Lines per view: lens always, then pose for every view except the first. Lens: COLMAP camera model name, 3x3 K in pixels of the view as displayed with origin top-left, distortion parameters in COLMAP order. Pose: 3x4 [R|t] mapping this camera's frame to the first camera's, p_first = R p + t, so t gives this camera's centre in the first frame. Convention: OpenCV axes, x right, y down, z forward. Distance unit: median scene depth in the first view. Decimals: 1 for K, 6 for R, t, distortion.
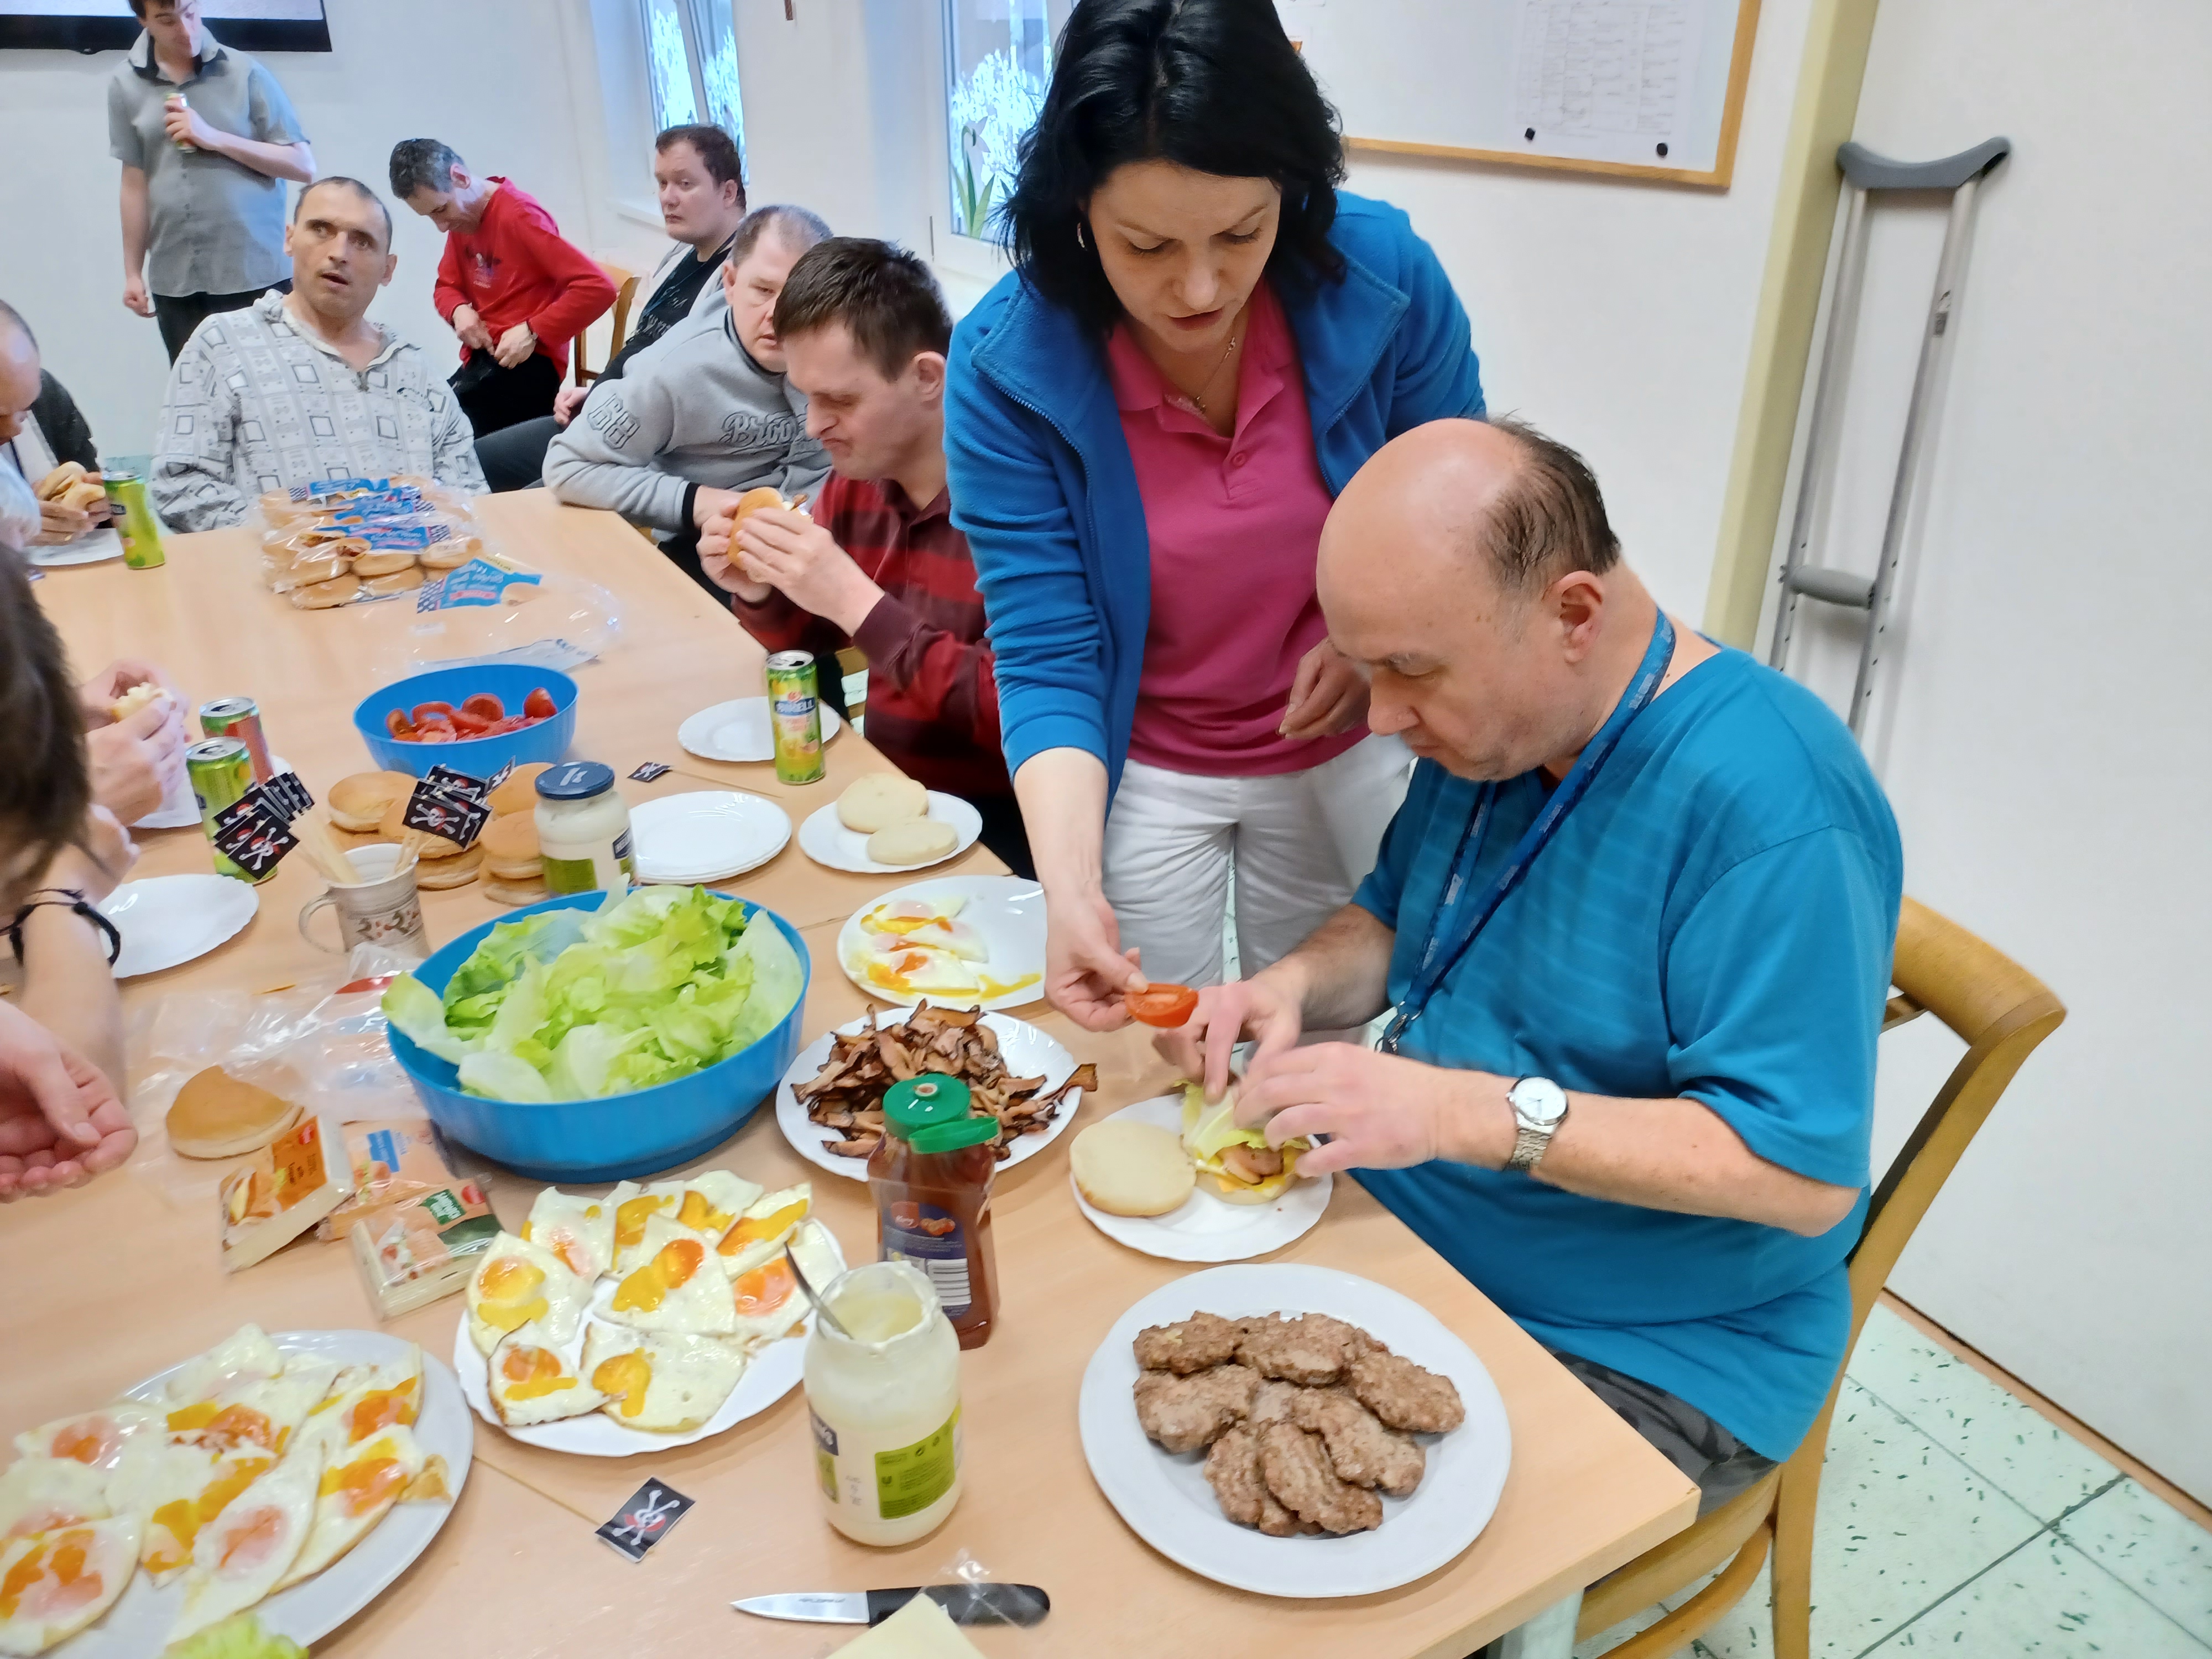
lens RADIAL K [[1625.8, 0, 1106.4], [0, 1625.8, 828.6], [0, 0, 1]] dist [0.028439, -0.008715]
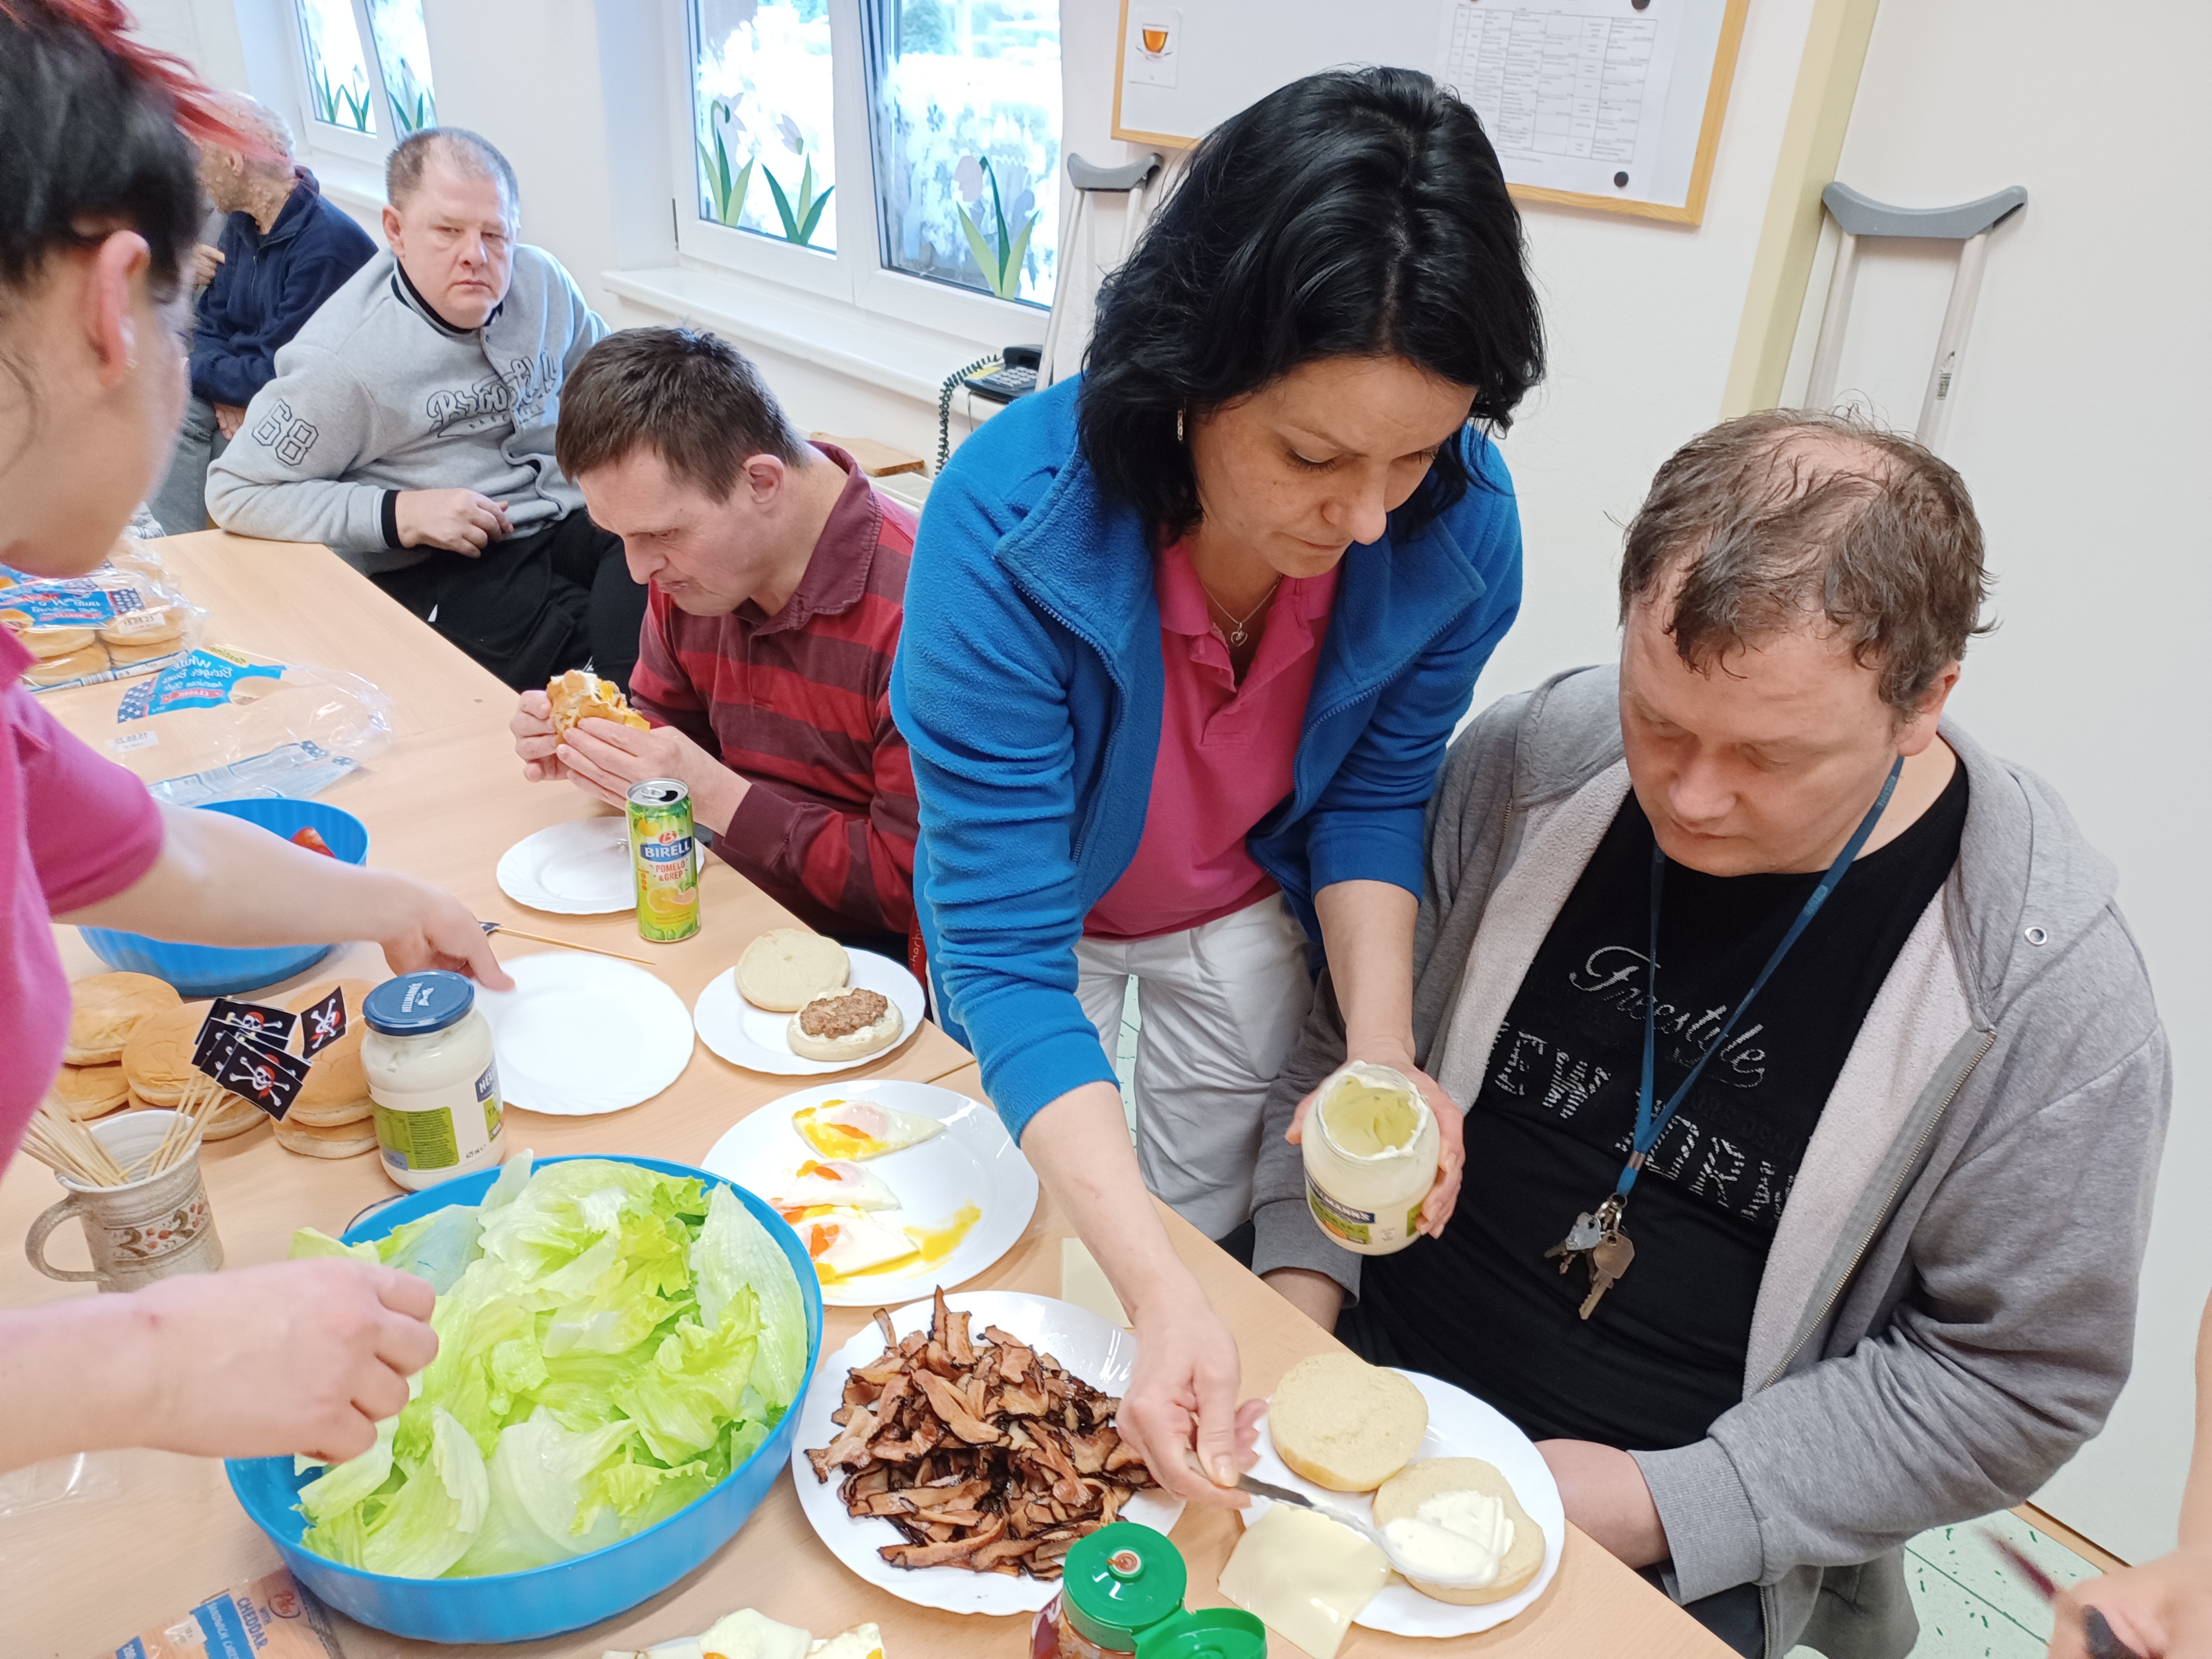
lens RADIAL K [[1625.8, 0, 1094.4], [0, 1625.8, 824.7], [0, 0, 1]] dist [0.028439, -0.008715]
pose [[0.981977, -0.041945, 0.184286, -0.135044], [0.039248, 0.999063, 0.018259, -0.095175], [-0.184879, -0.010697, 0.982703, 0.179521]]
